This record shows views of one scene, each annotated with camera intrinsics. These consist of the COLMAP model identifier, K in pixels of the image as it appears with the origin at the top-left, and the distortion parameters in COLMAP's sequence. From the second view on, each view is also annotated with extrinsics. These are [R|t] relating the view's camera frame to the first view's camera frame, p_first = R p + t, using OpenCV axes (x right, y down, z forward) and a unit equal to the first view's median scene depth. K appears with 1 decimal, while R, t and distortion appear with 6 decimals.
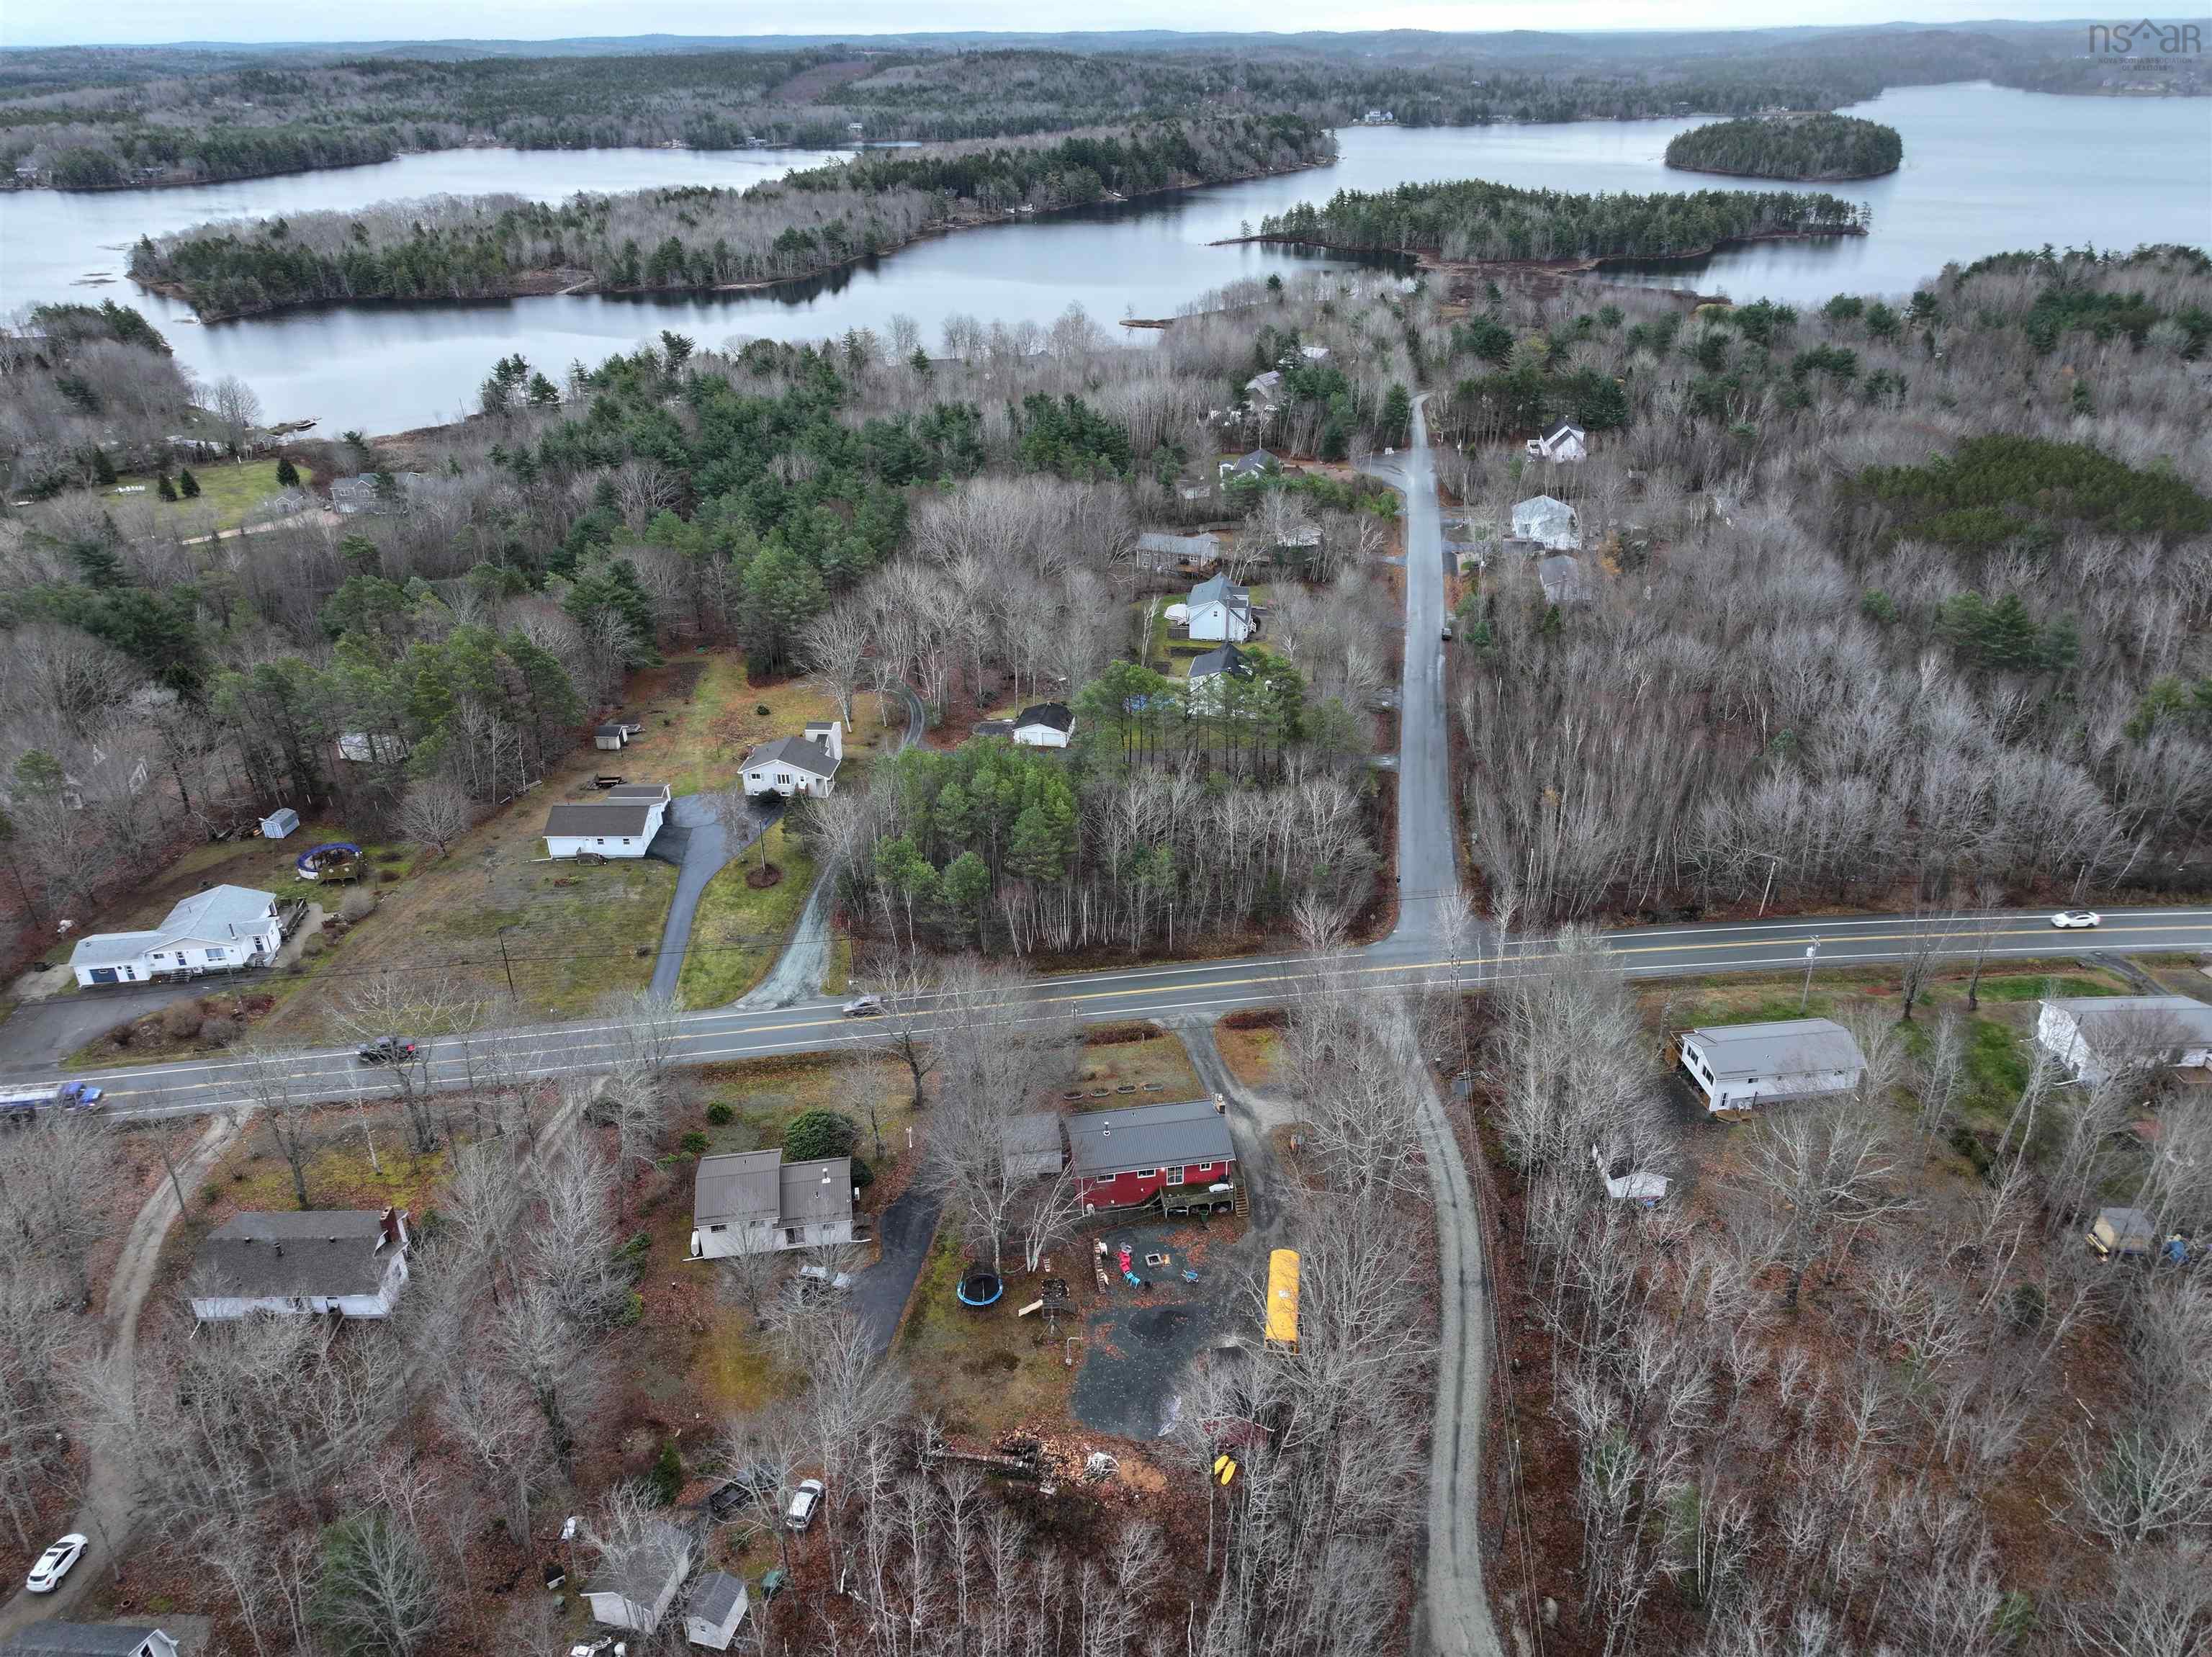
lens RADIAL K [[1551.3, 0, 1112.8], [0, 1551.3, 828.6], [0, 0, 1]] dist [-0.002075, 0.018904]
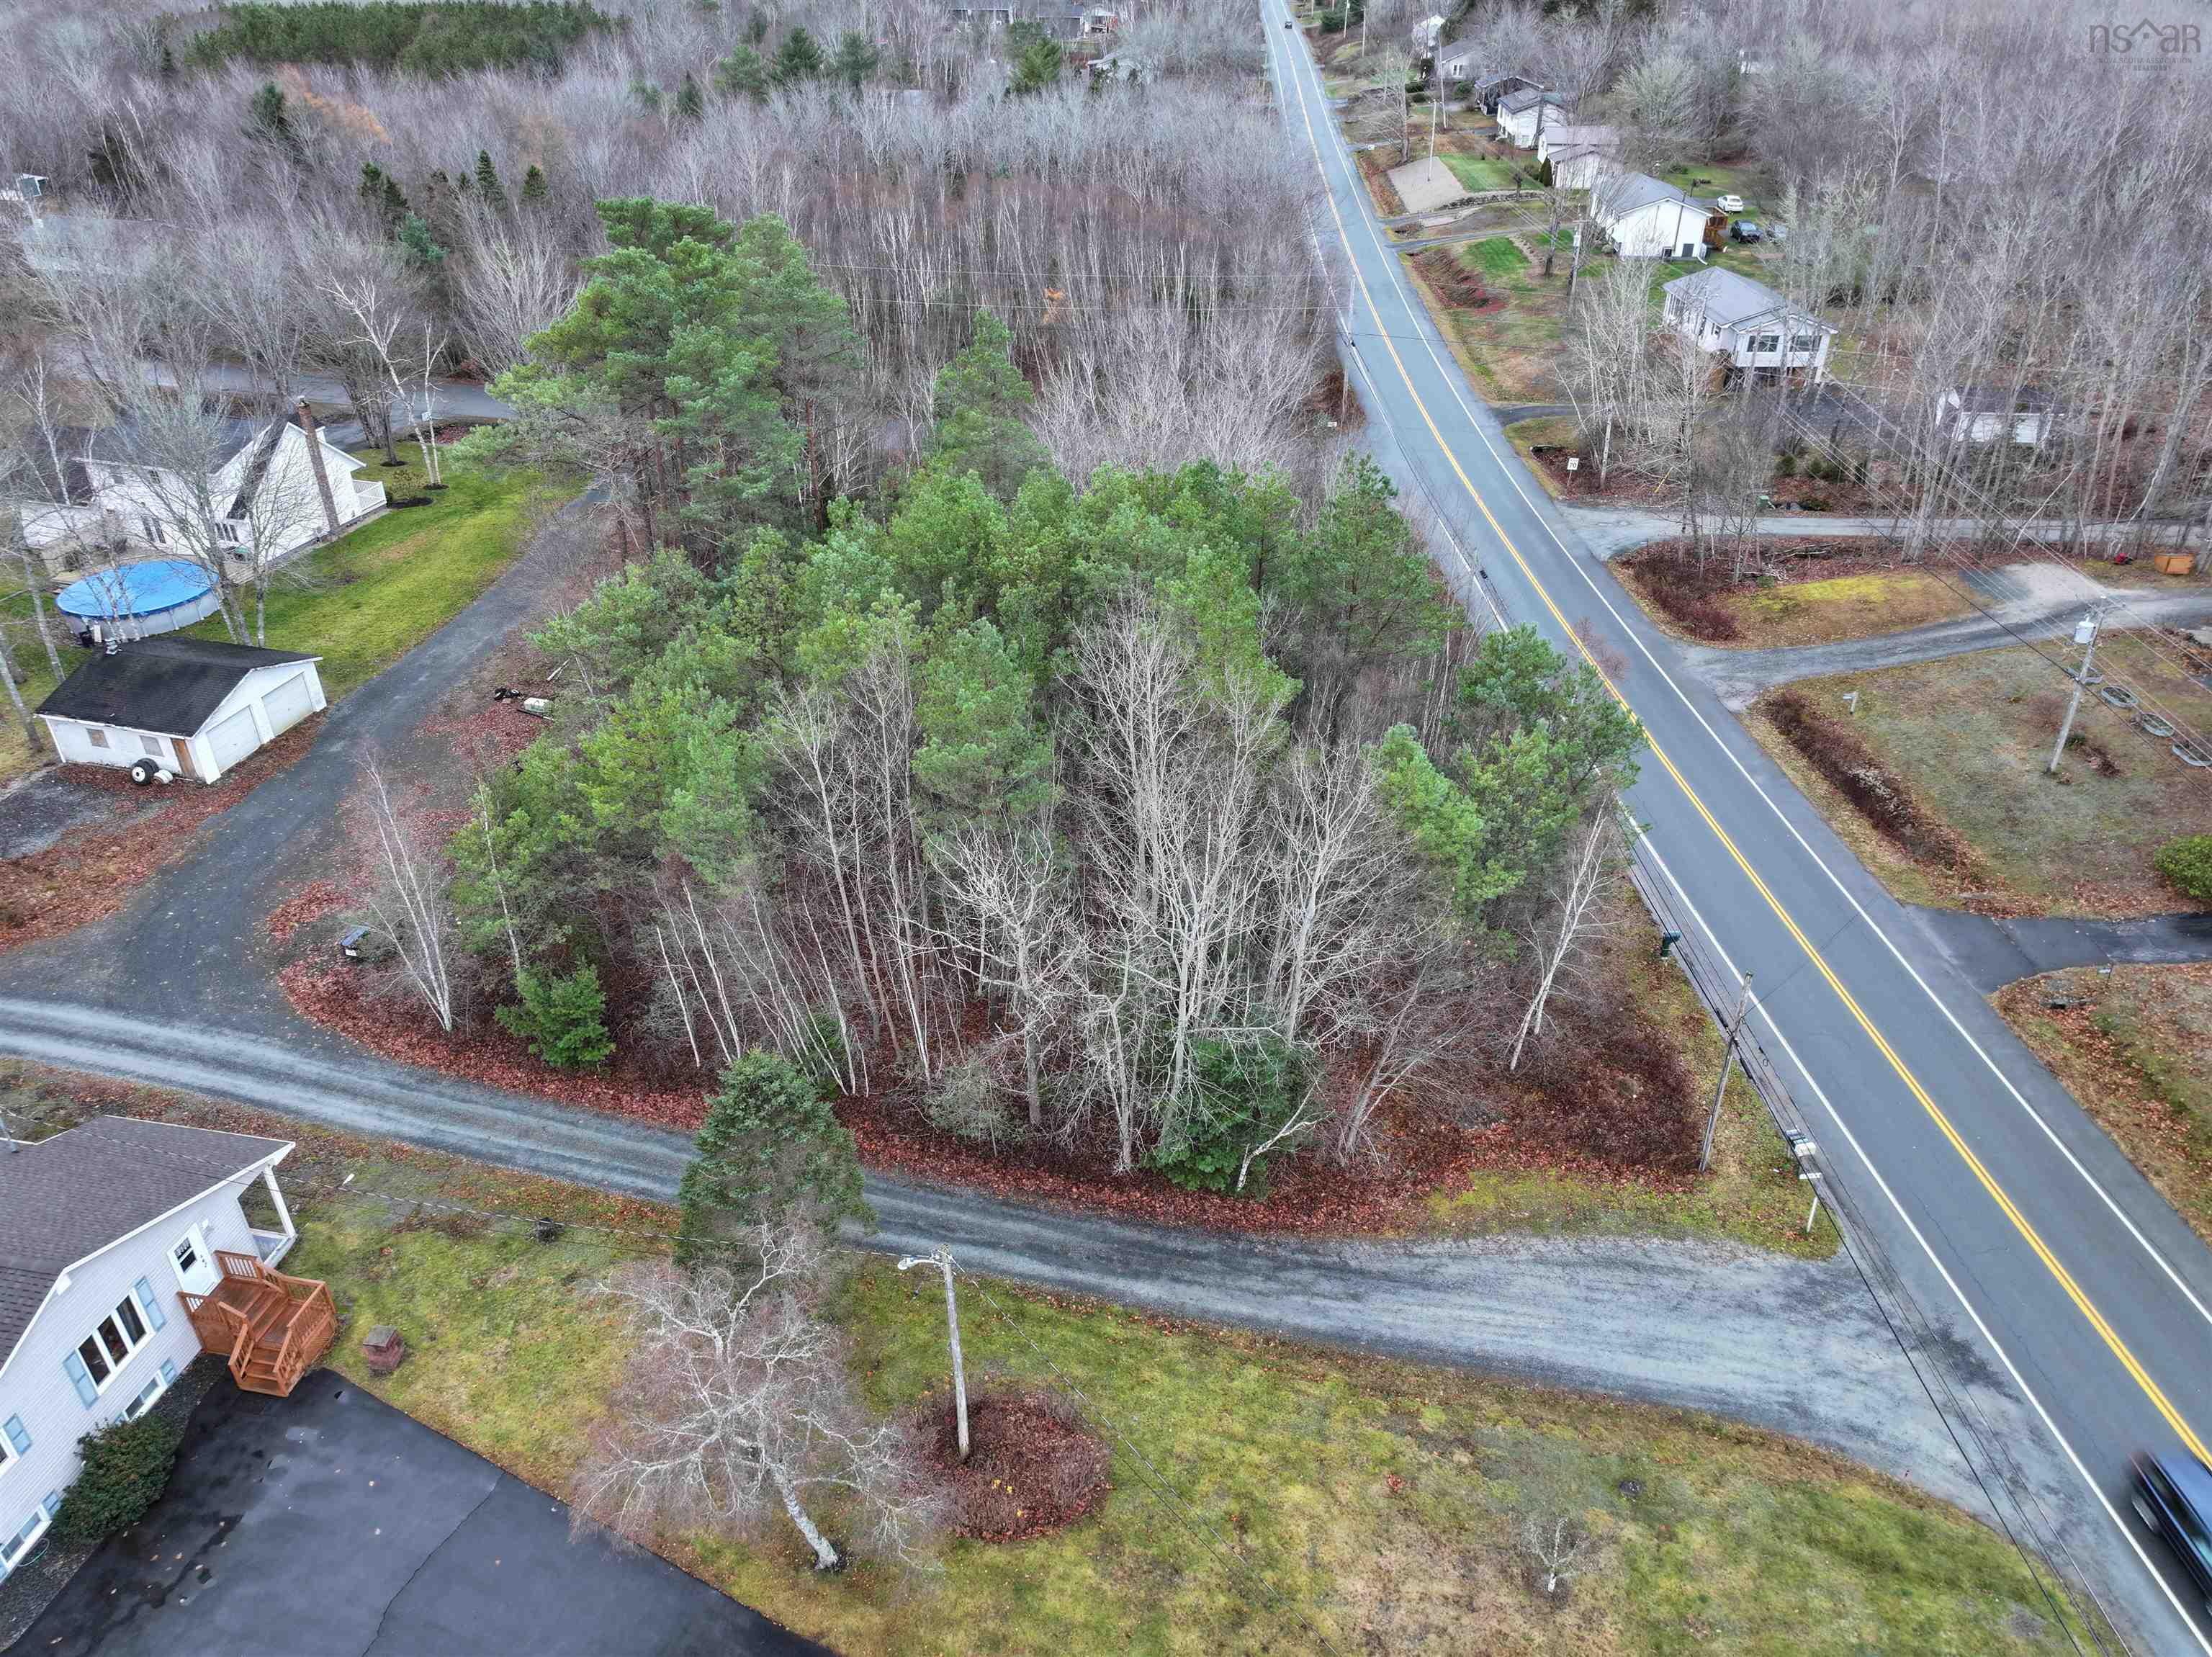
lens RADIAL K [[1551.3, 0, 1106.2], [0, 1551.3, 838.0], [0, 0, 1]] dist [-0.002075, 0.018904]
pose [[0.101729, -0.519622, 0.848318, -0.223483], [0.455527, 0.782421, 0.424632, -0.070050], [-0.884390, 0.343235, 0.316297, 0.571556]]
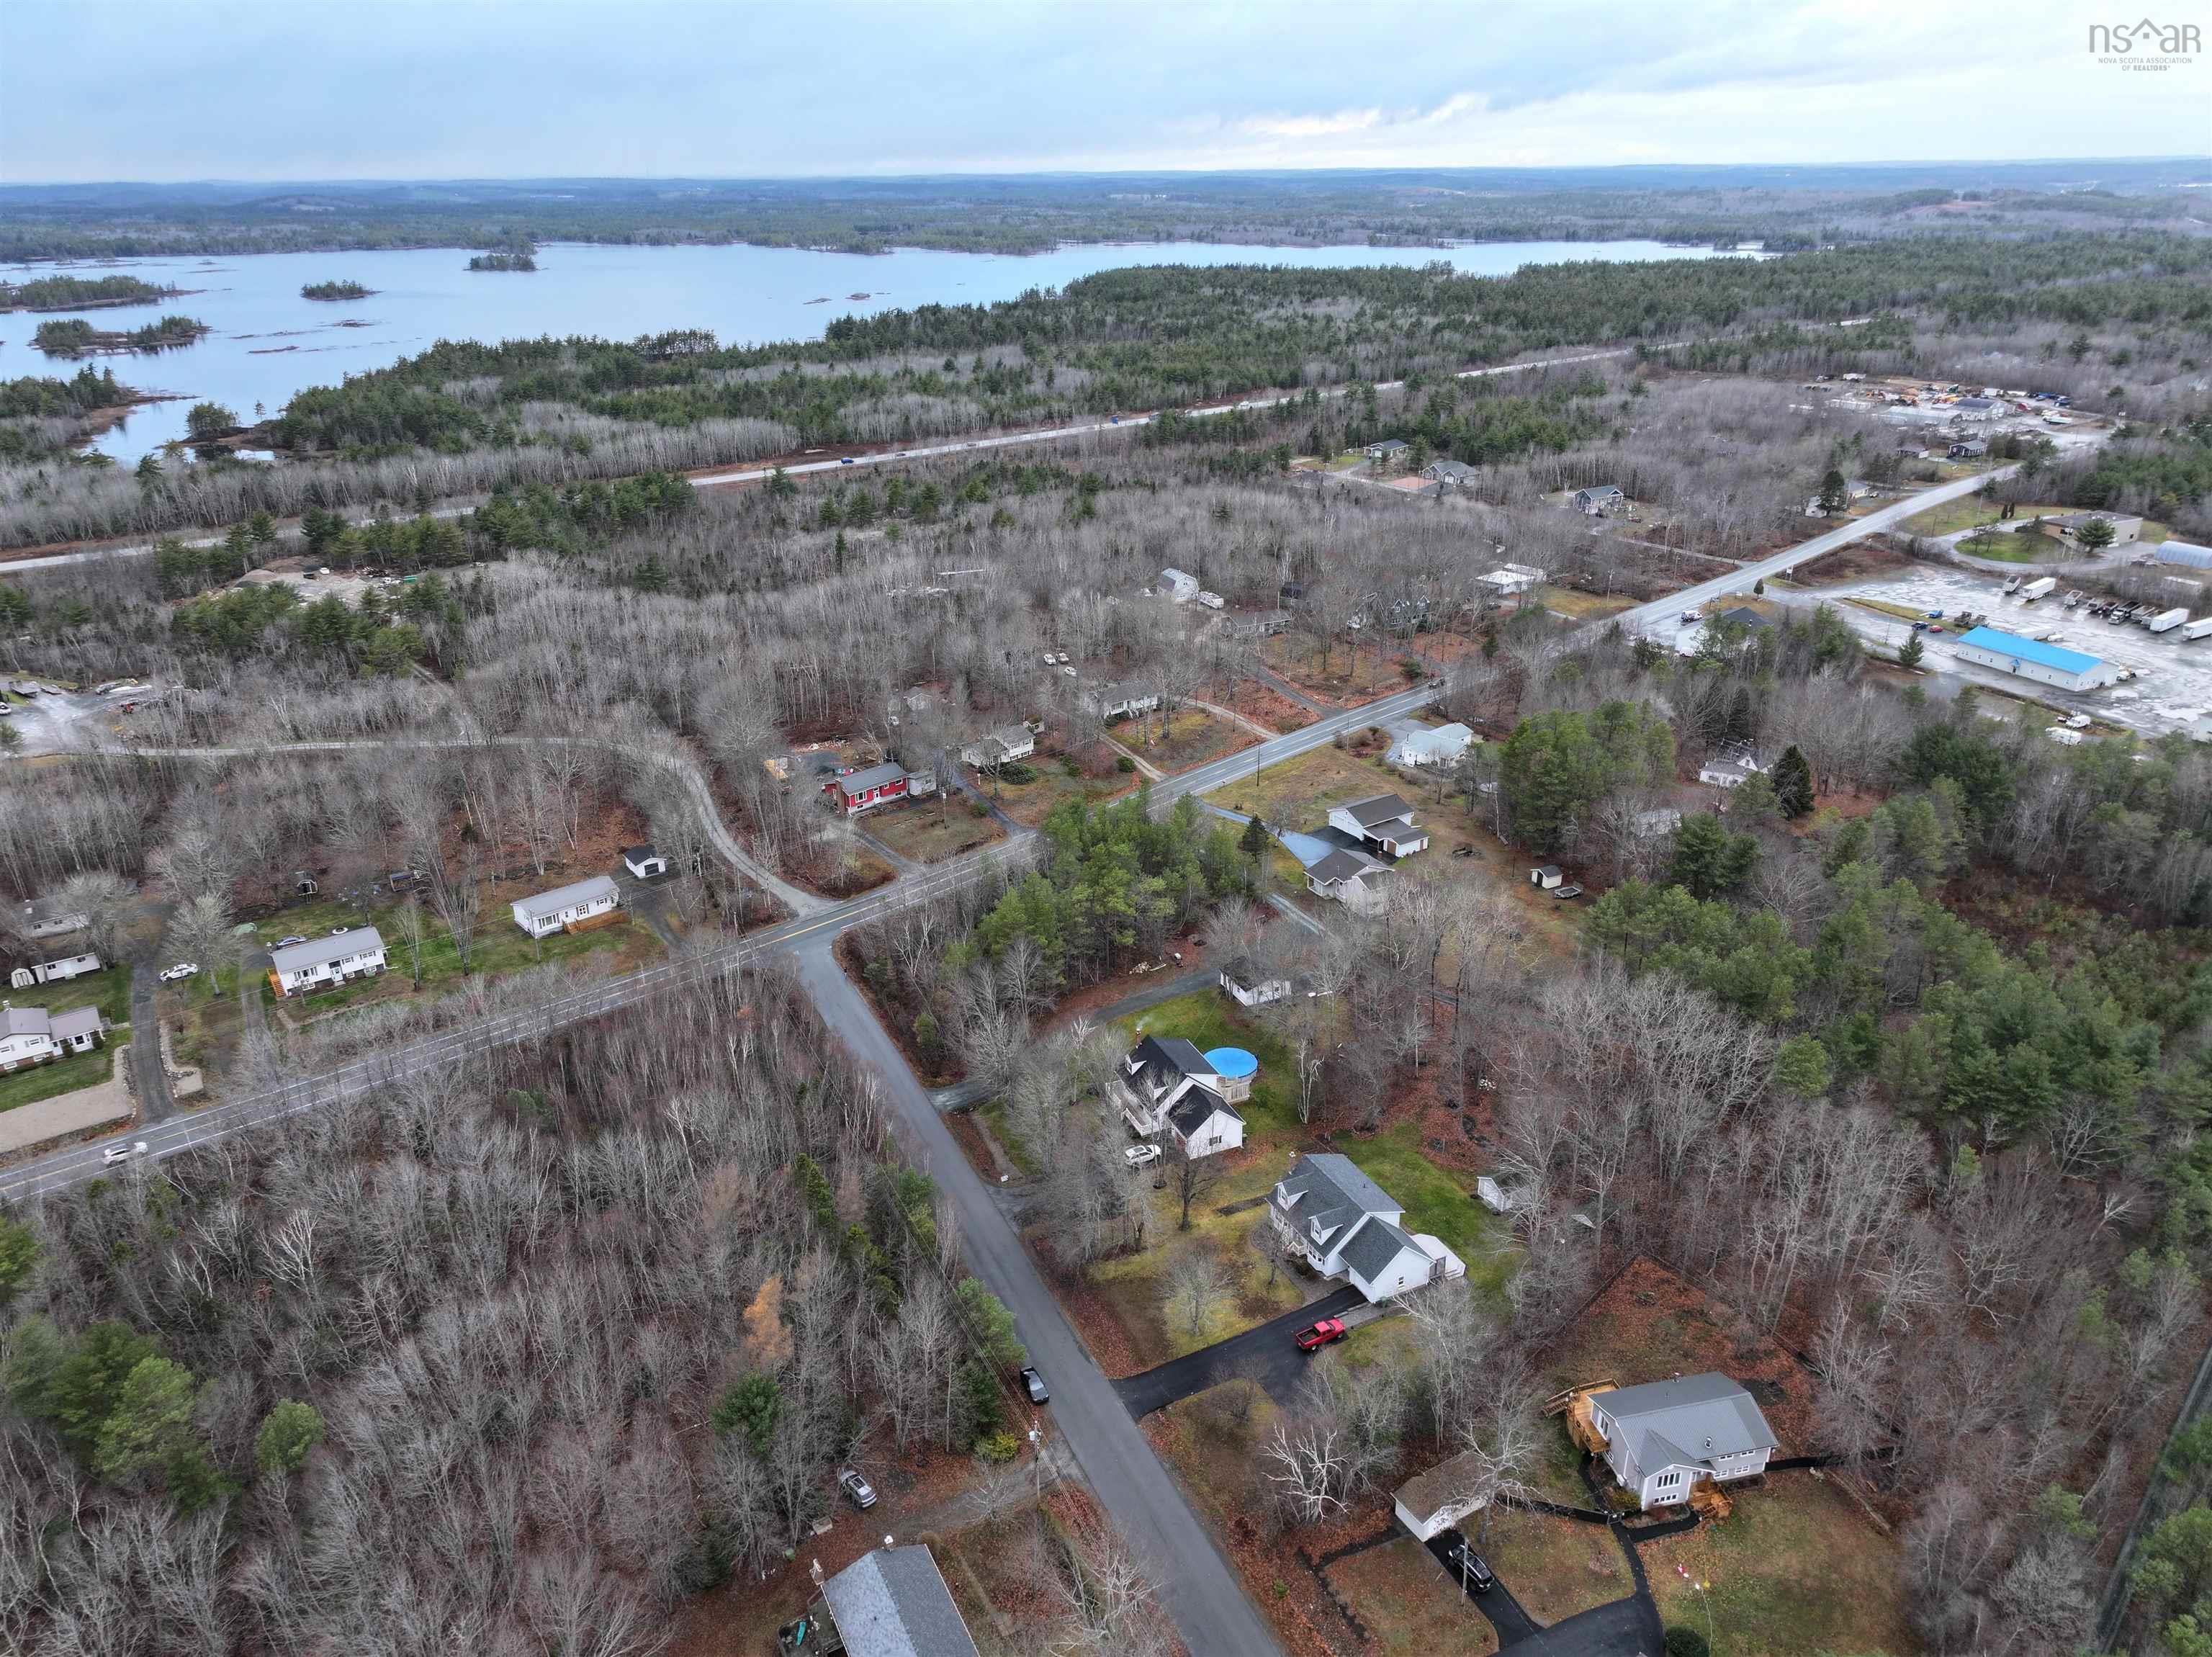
lens RADIAL K [[1551.3, 0, 1113.4], [0, 1551.3, 824.7], [0, 0, 1]] dist [-0.002075, 0.018904]
pose [[-0.820220, 0.240226, -0.519164, 0.394486], [-0.242973, 0.675320, 0.696352, -0.605216], [0.517884, 0.697305, -0.495543, 1.039848]]
